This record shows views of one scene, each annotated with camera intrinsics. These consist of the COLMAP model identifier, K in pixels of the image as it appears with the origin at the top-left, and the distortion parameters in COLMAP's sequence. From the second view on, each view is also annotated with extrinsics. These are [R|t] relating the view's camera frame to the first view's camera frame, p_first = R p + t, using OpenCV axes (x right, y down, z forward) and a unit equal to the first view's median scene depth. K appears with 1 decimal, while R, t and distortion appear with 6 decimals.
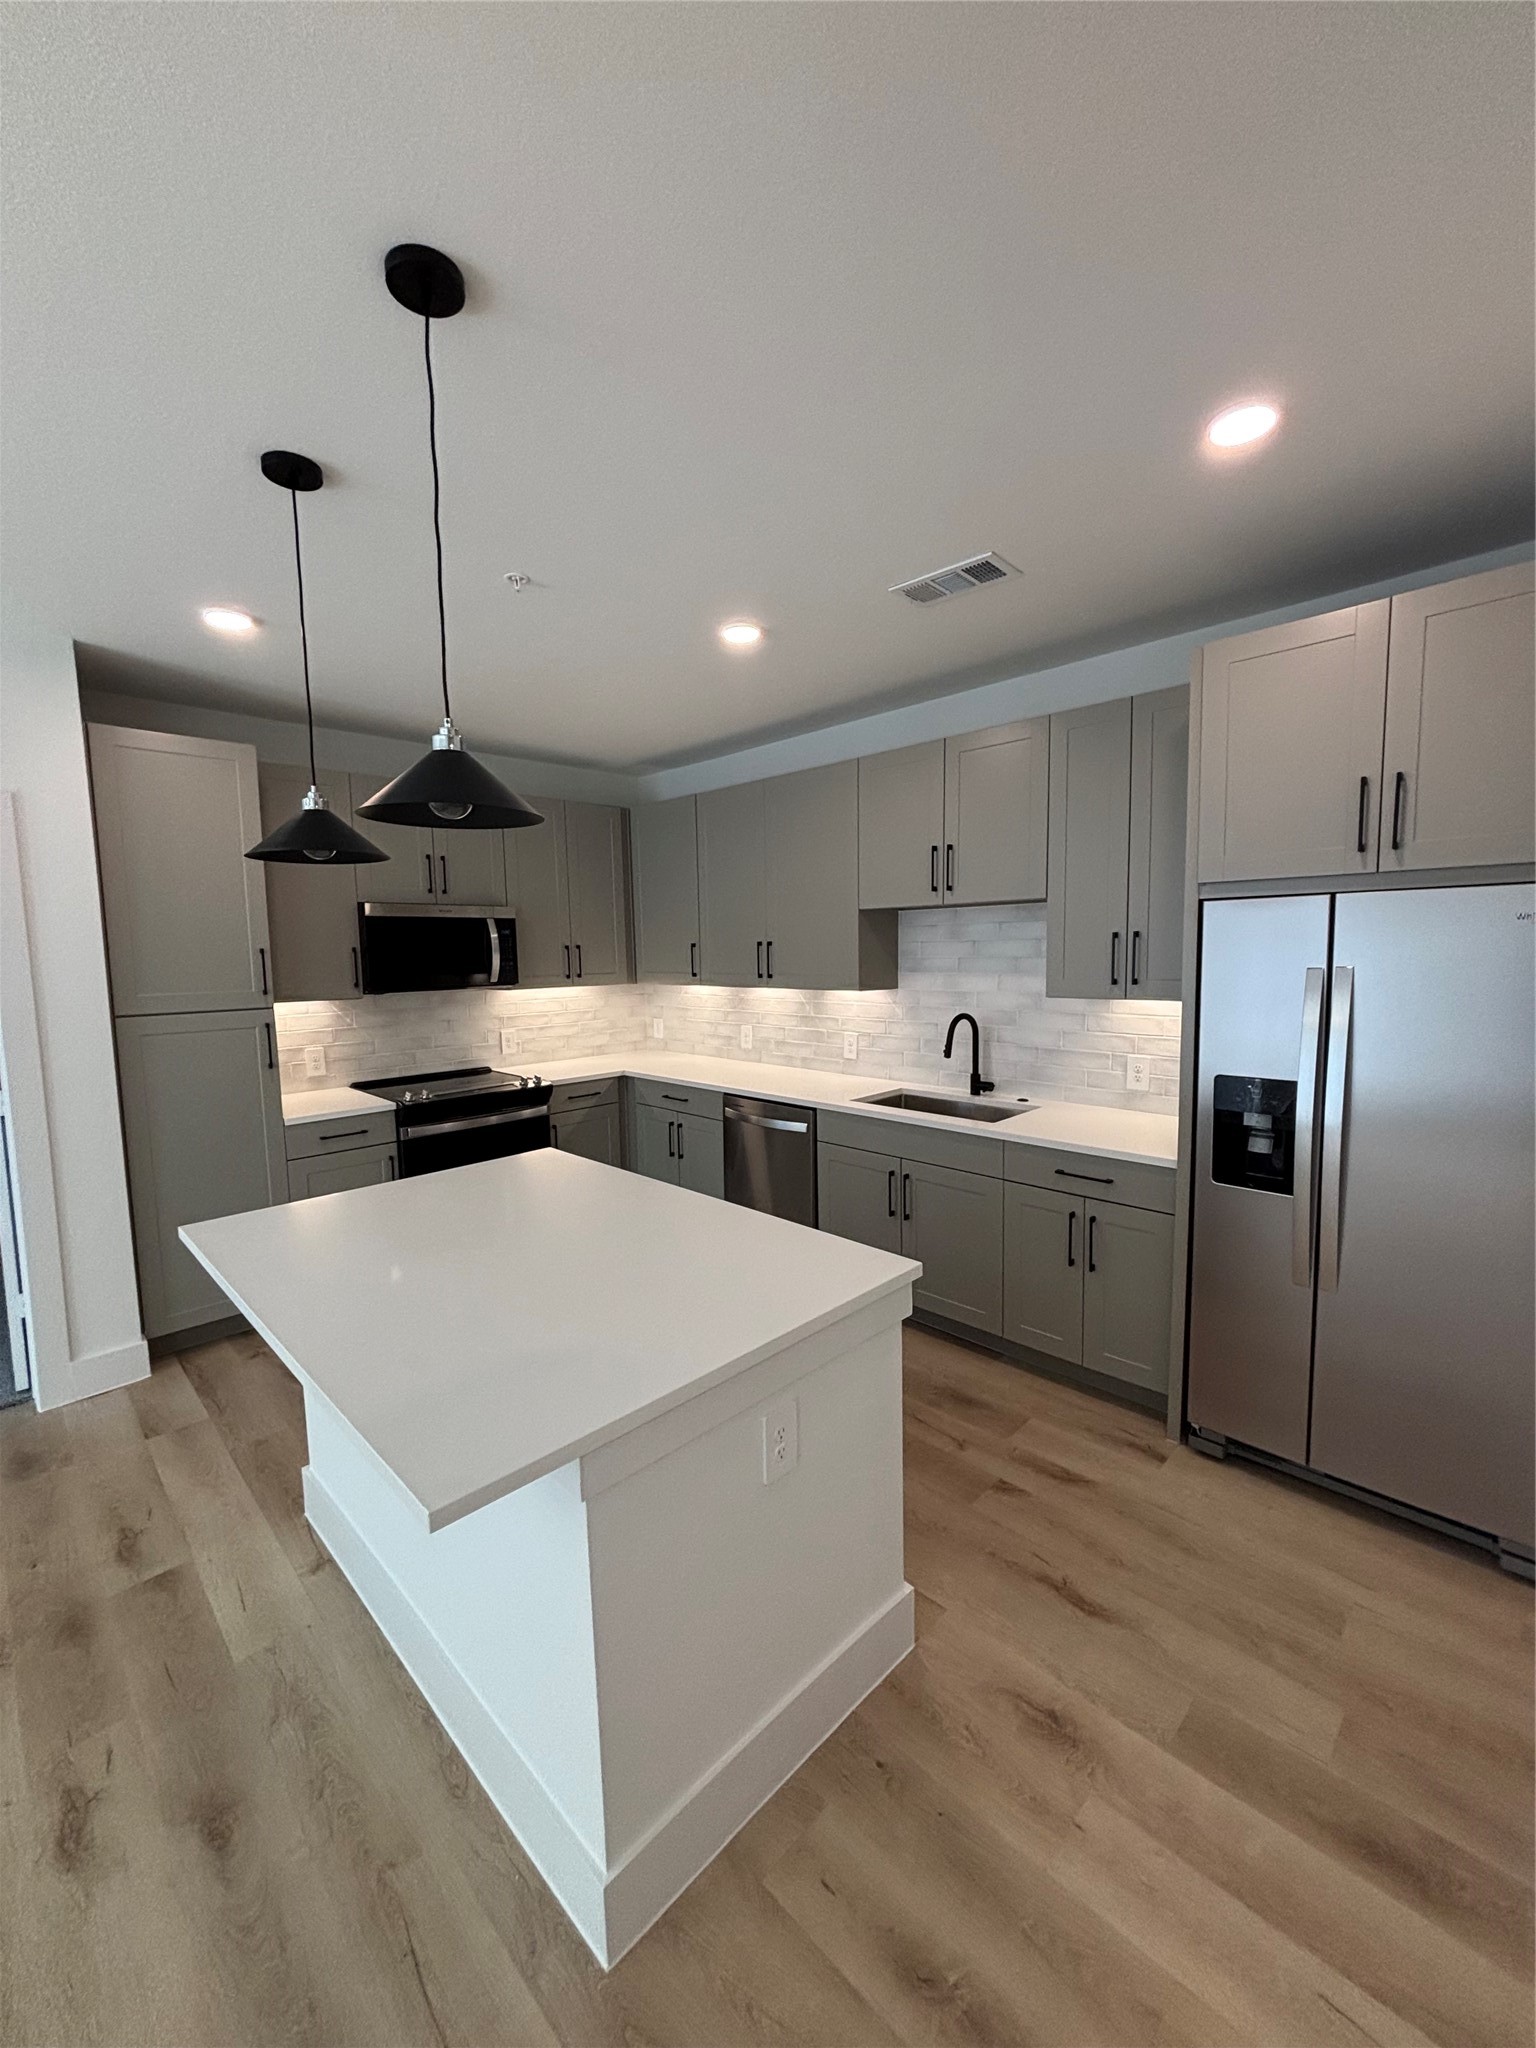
lens RADIAL K [[821.5, 0, 770.1], [0, 821.5, 1023.9], [0, 0, 1]] dist [0.001543, -0.000693]
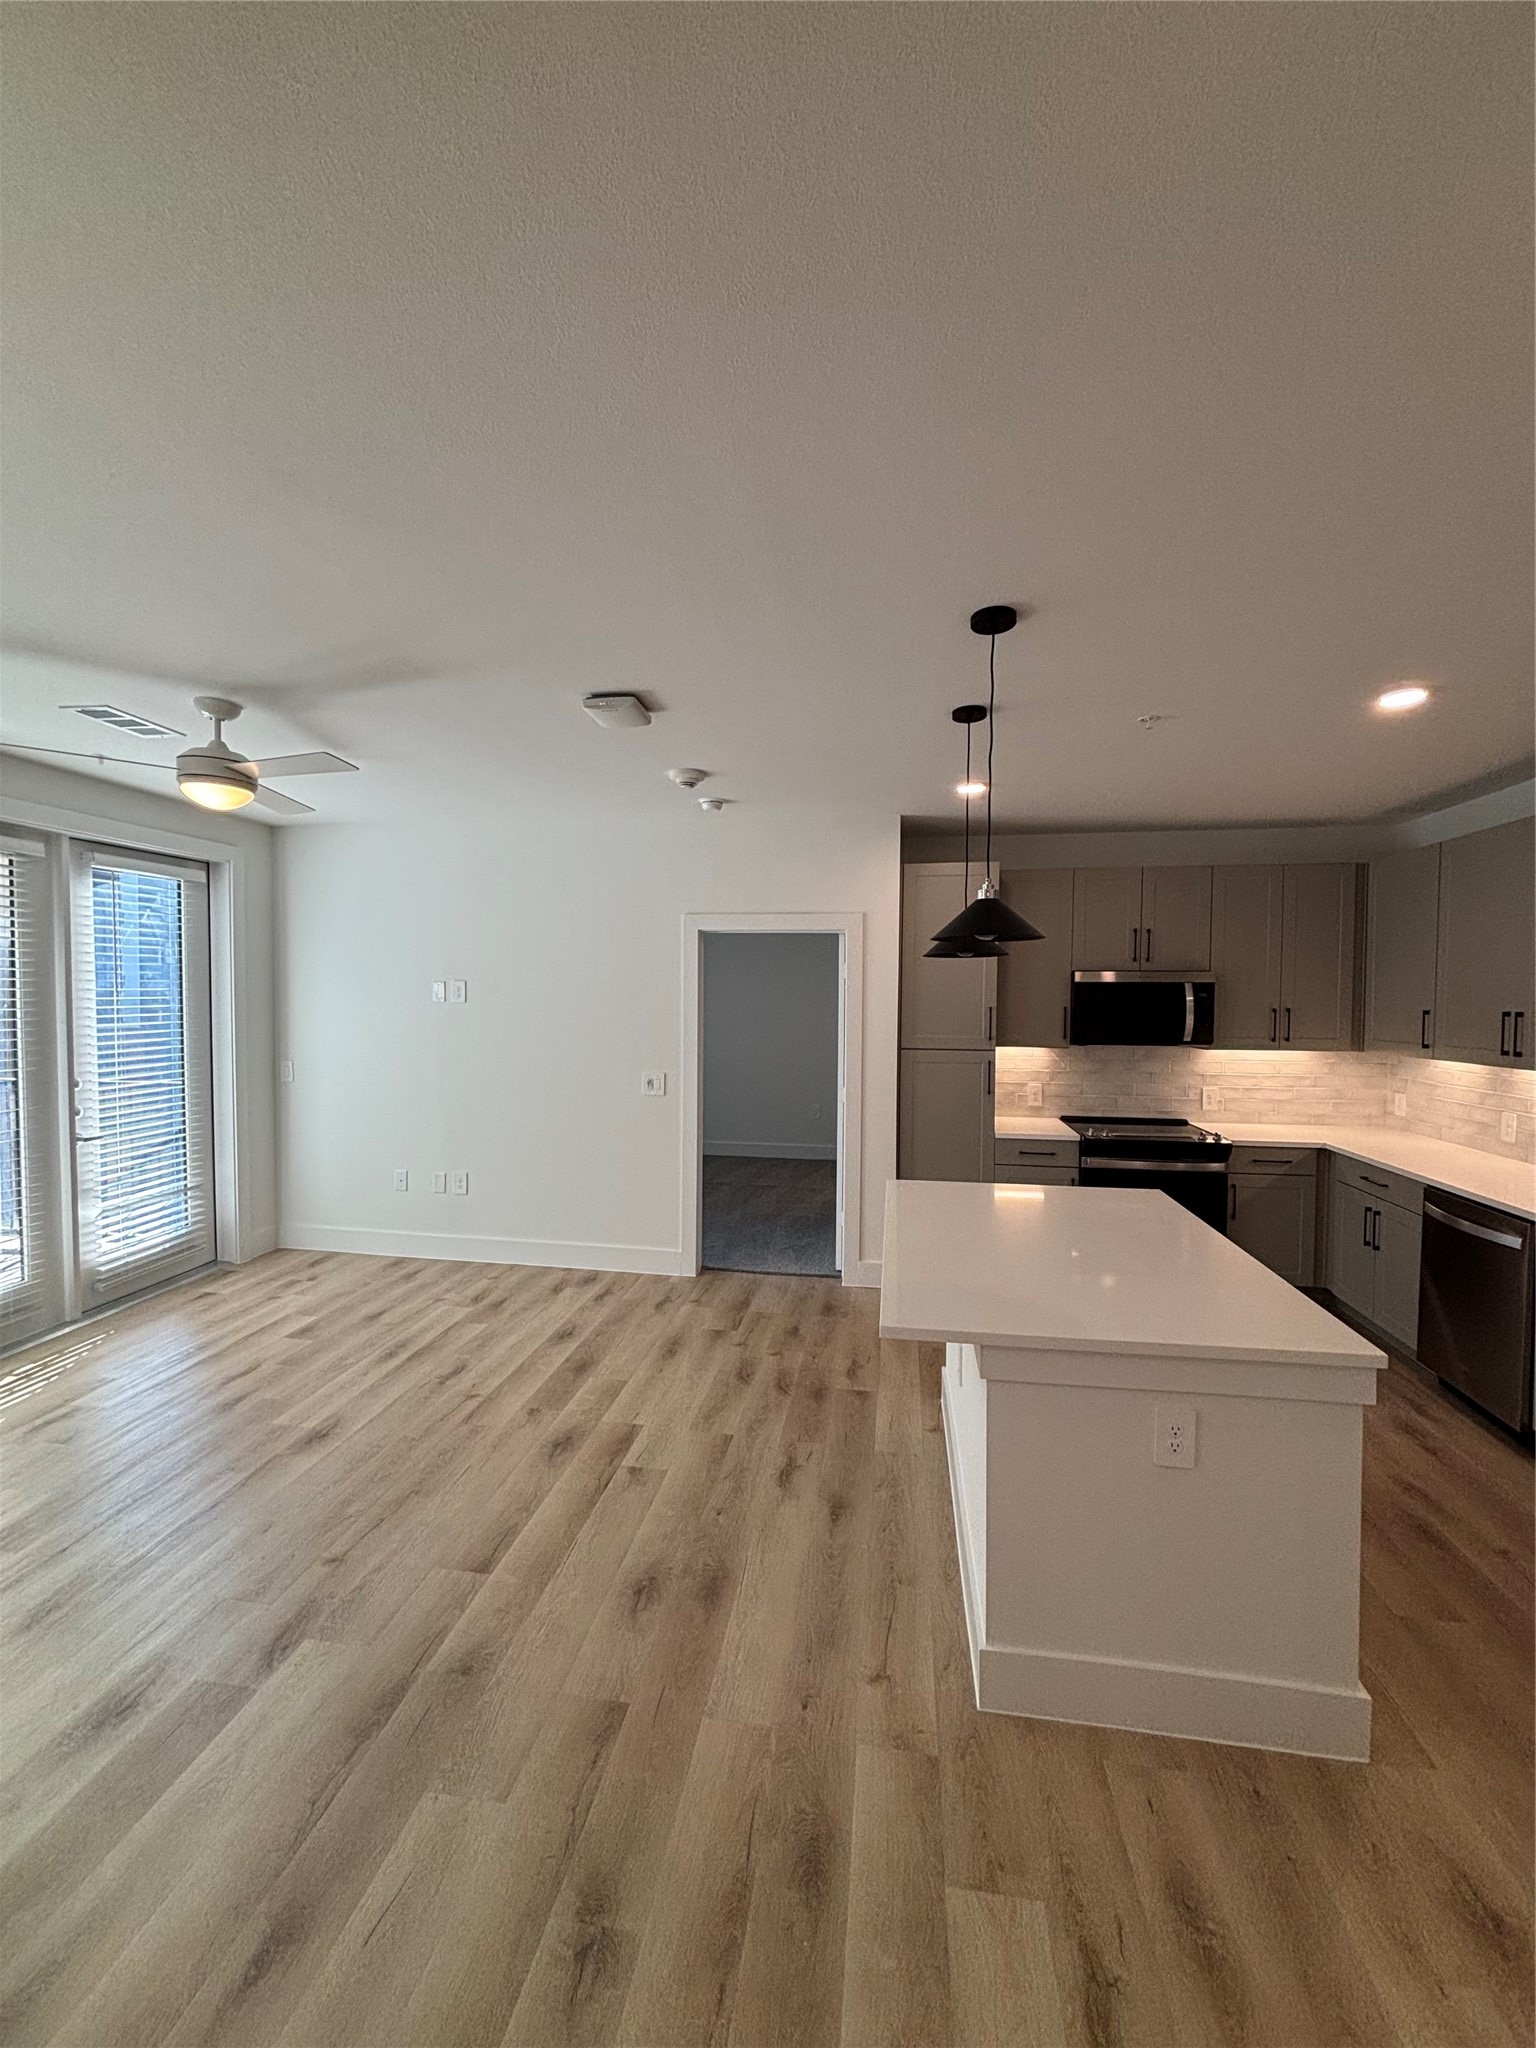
lens RADIAL K [[821.5, 0, 768.7], [0, 821.5, 1009.8], [0, 0, 1]] dist [0.001543, -0.000693]
pose [[0.587330, 0.031244, -0.808744, 0.313095], [-0.093550, 0.995178, -0.029492, -0.012111], [0.803923, 0.092979, 0.587421, -0.124182]]
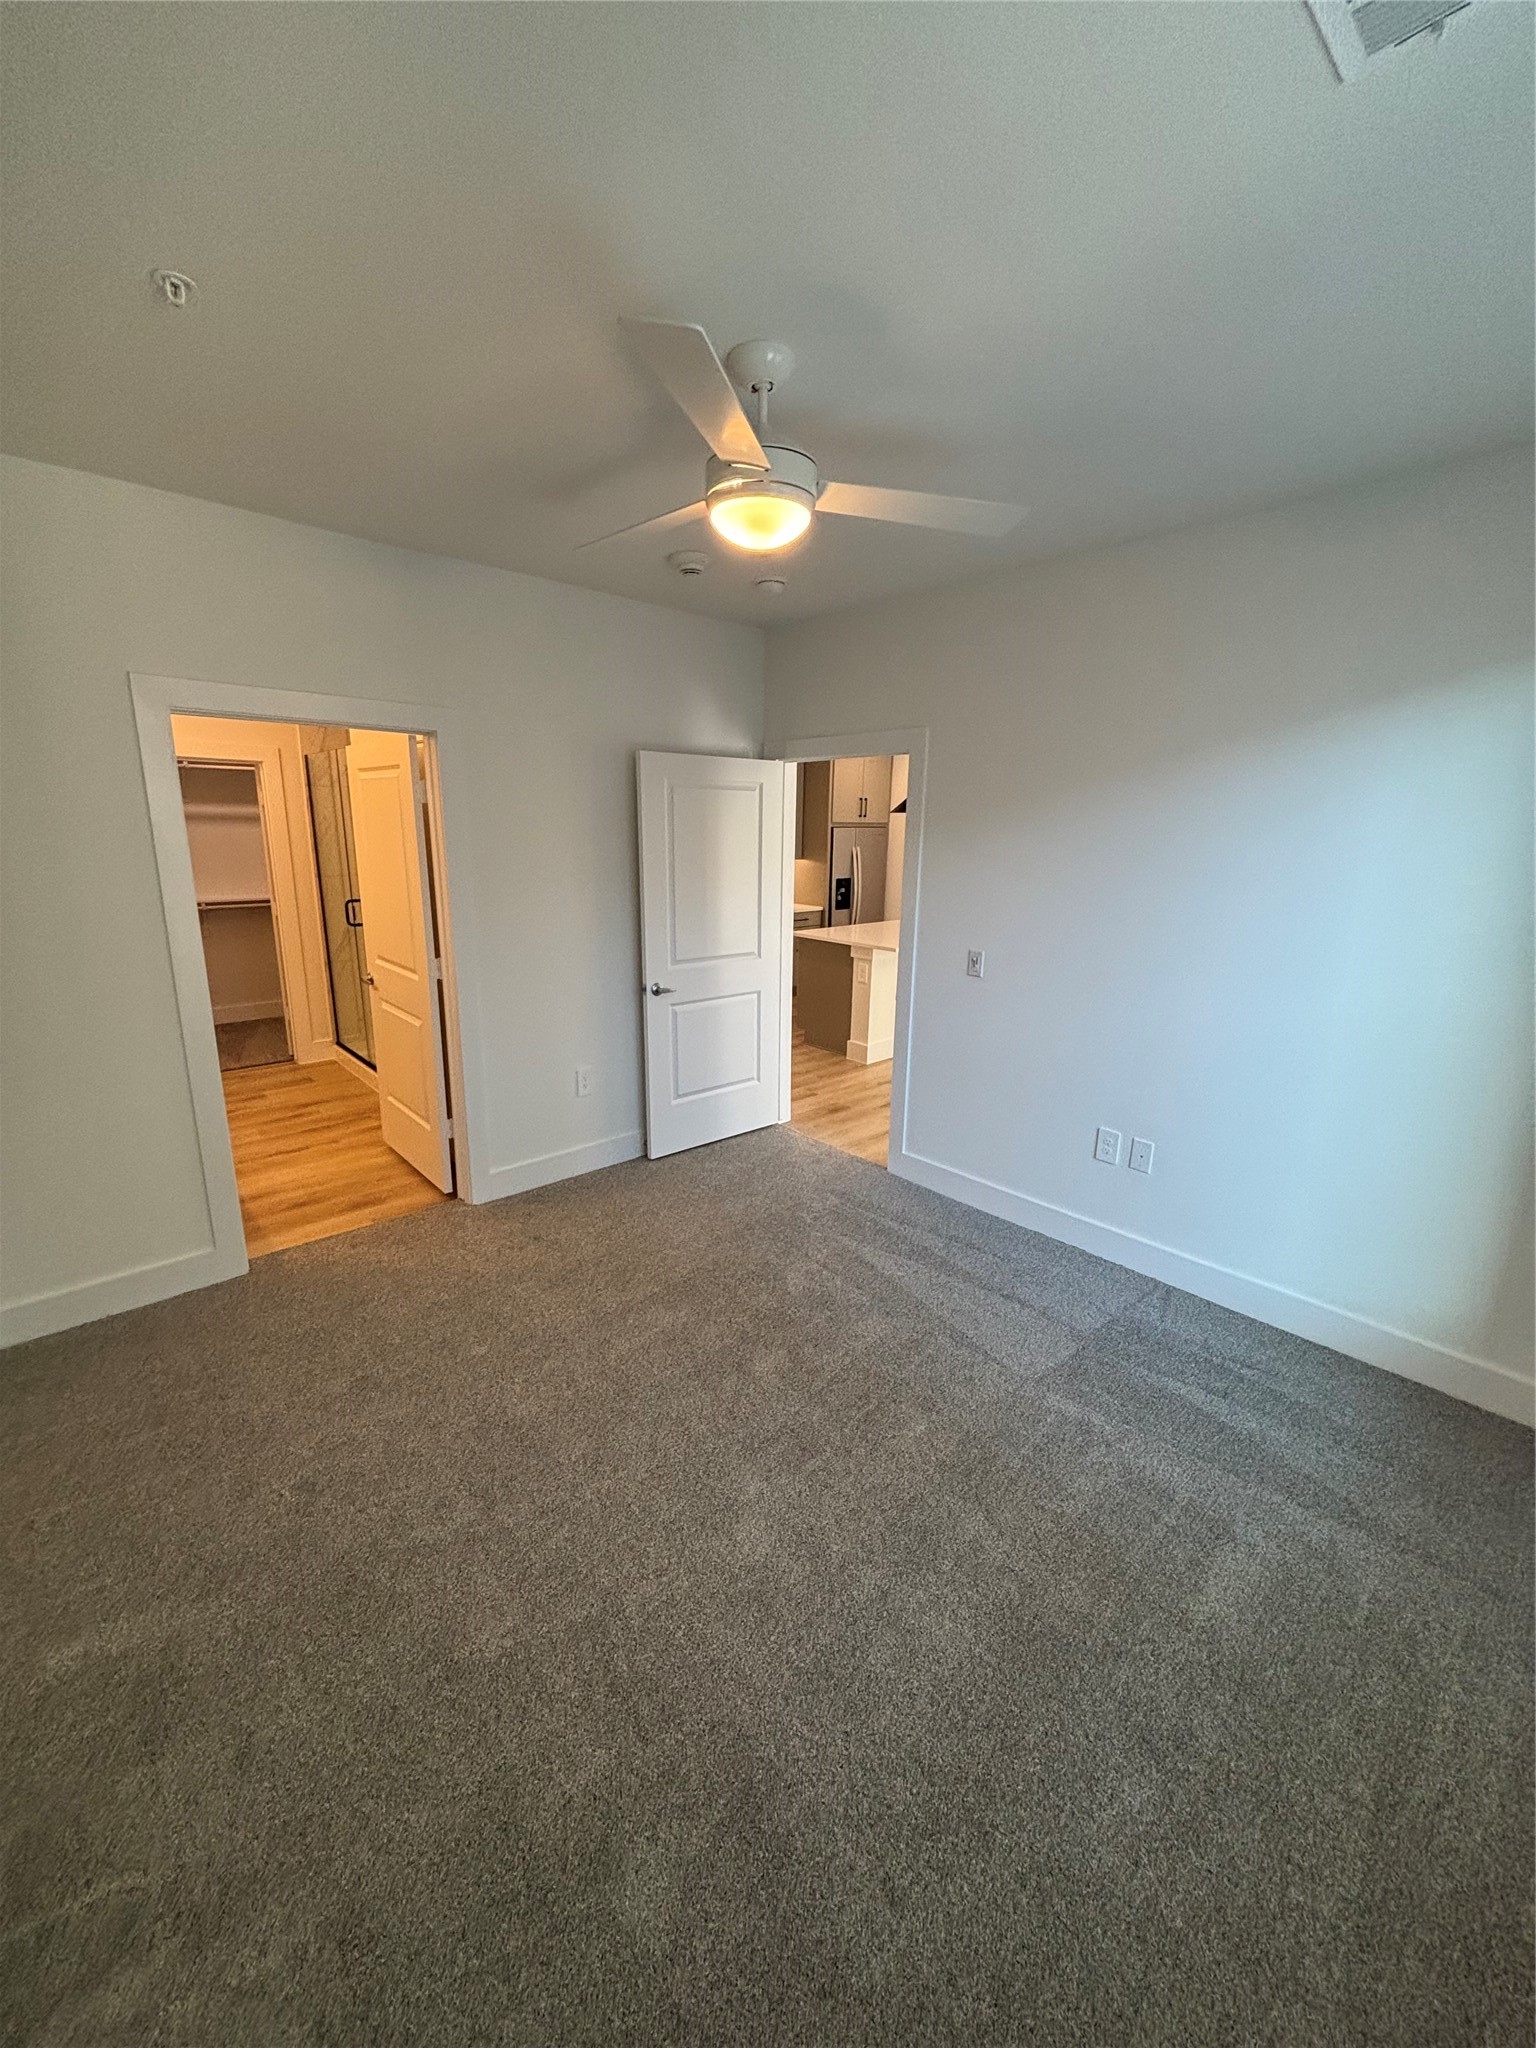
lens RADIAL K [[821.5, 0, 765.6], [0, 821.5, 1038.7], [0, 0, 1]] dist [0.001543, -0.000693]
pose [[0.047133, -0.238858, 0.969910, -2.400015], [0.070080, 0.969387, 0.235324, -0.096383], [-0.996427, 0.056879, 0.062430, 0.890504]]
